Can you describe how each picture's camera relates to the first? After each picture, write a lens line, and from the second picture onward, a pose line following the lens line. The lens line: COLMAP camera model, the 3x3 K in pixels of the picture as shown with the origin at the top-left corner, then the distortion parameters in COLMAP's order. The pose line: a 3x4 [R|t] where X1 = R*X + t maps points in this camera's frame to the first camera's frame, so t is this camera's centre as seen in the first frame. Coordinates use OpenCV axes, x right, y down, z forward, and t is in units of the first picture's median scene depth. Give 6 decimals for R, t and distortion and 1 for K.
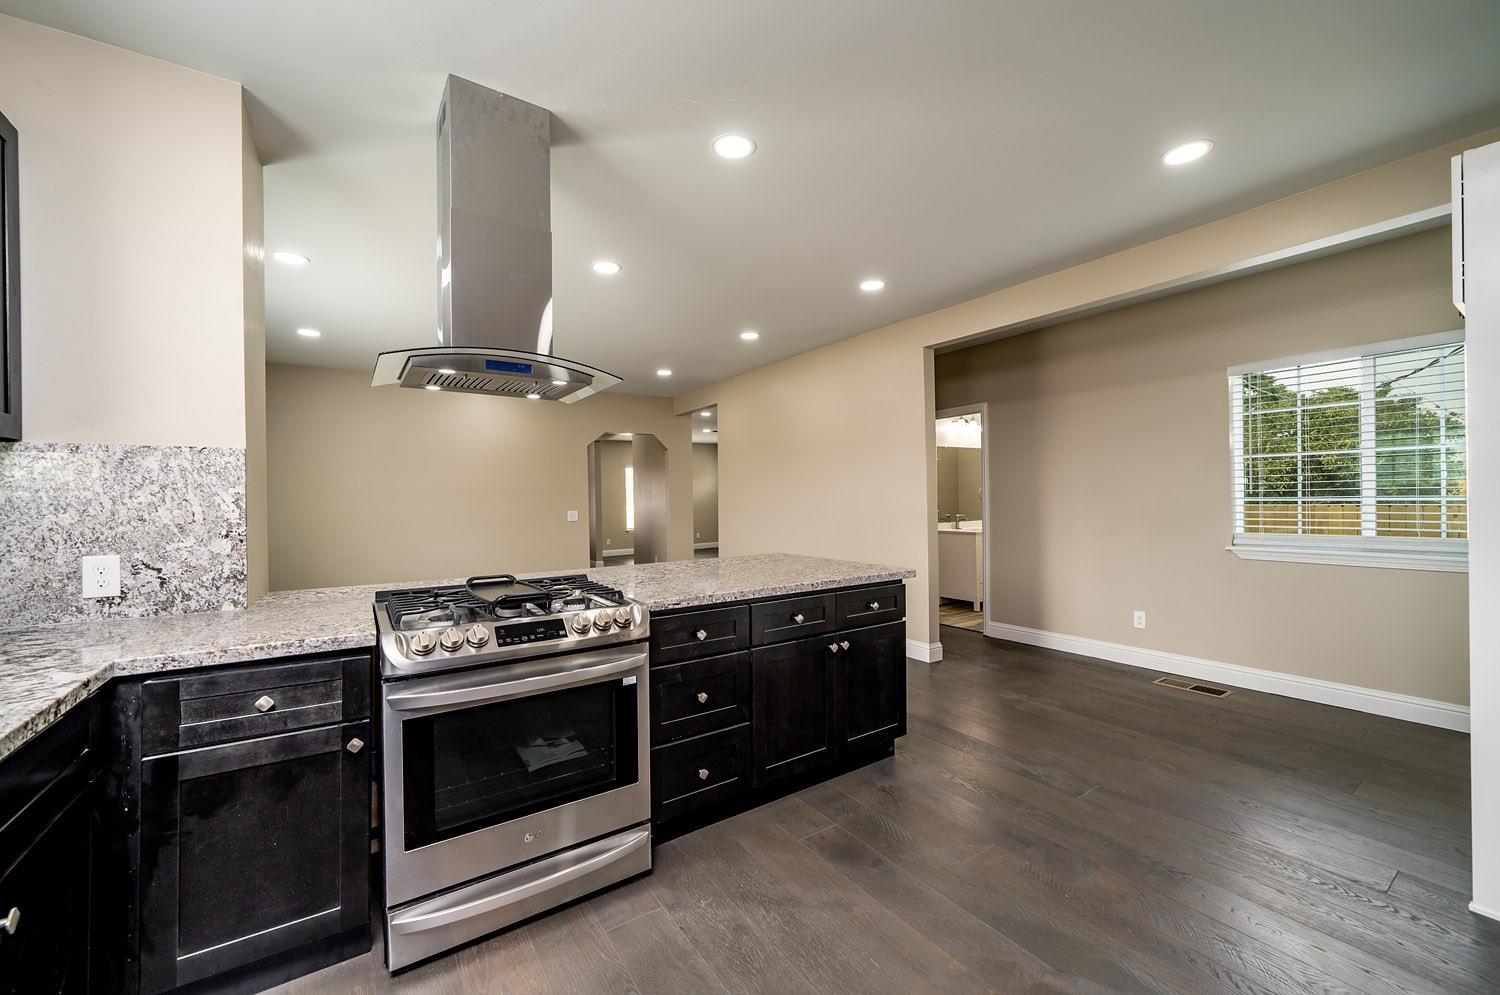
lens RADIAL K [[587.9, 0, 744.5], [0, 587.9, 494.8], [0, 0, 1]] dist [-0.001988, -0.000446]
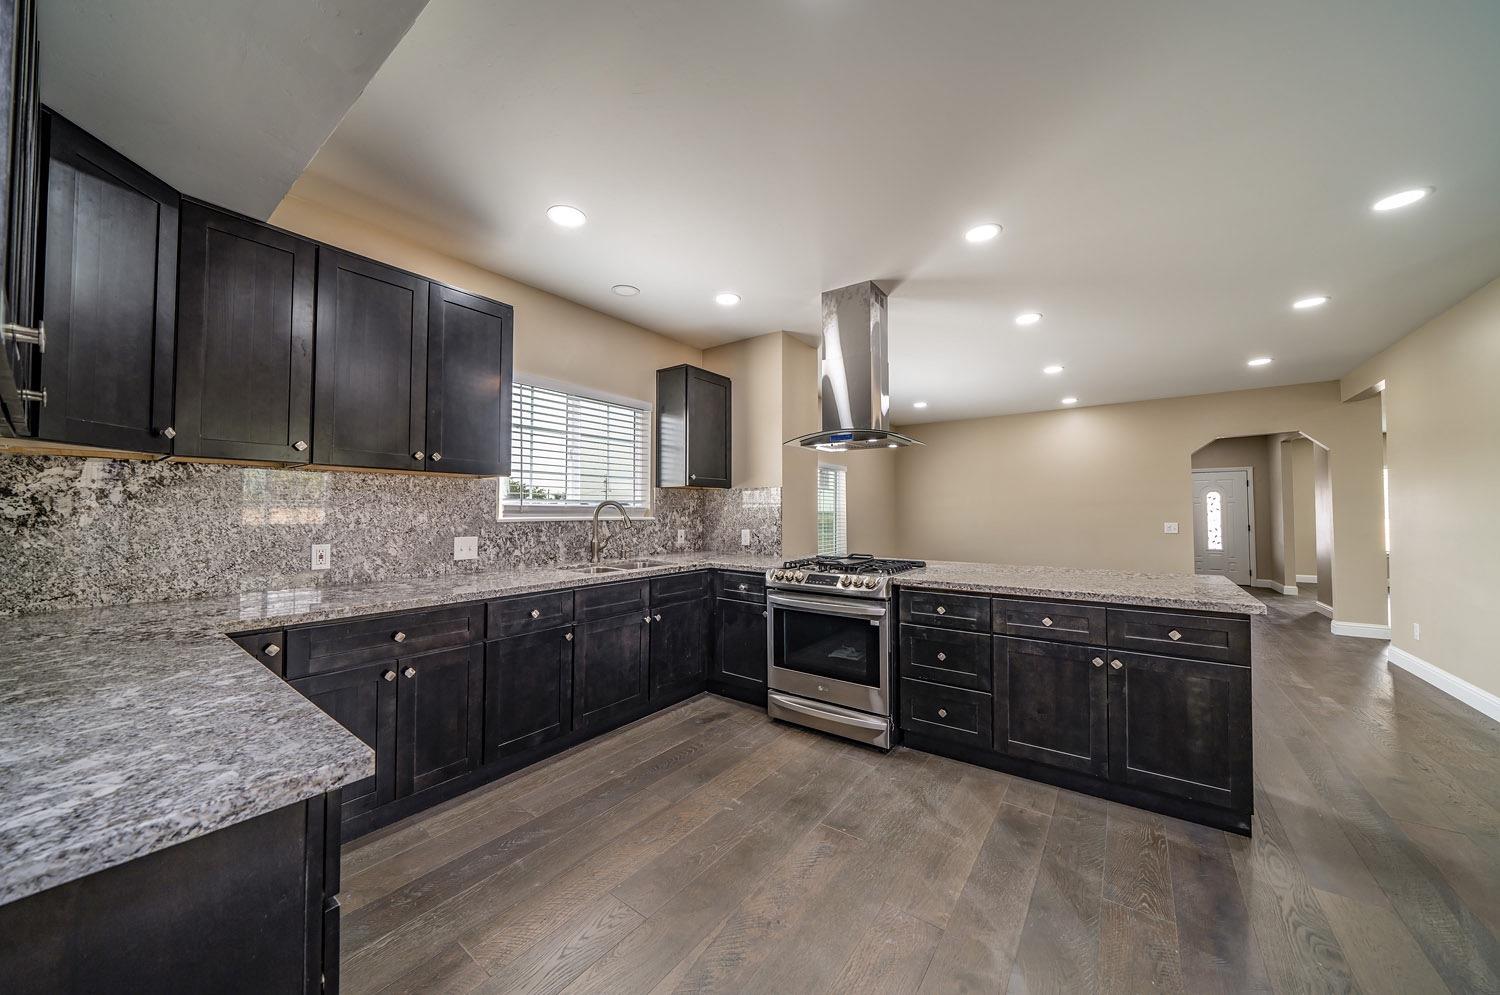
lens RADIAL K [[516.8, 0, 741.0], [0, 516.8, 497.7], [0, 0, 1]] dist [-0.008292, 0.000675]
pose [[0.330529, -0.013547, -0.943698, 1.022504], [-0.000203, 0.999896, -0.014425, -0.007106], [0.943796, 0.004959, 0.330492, 0.182756]]
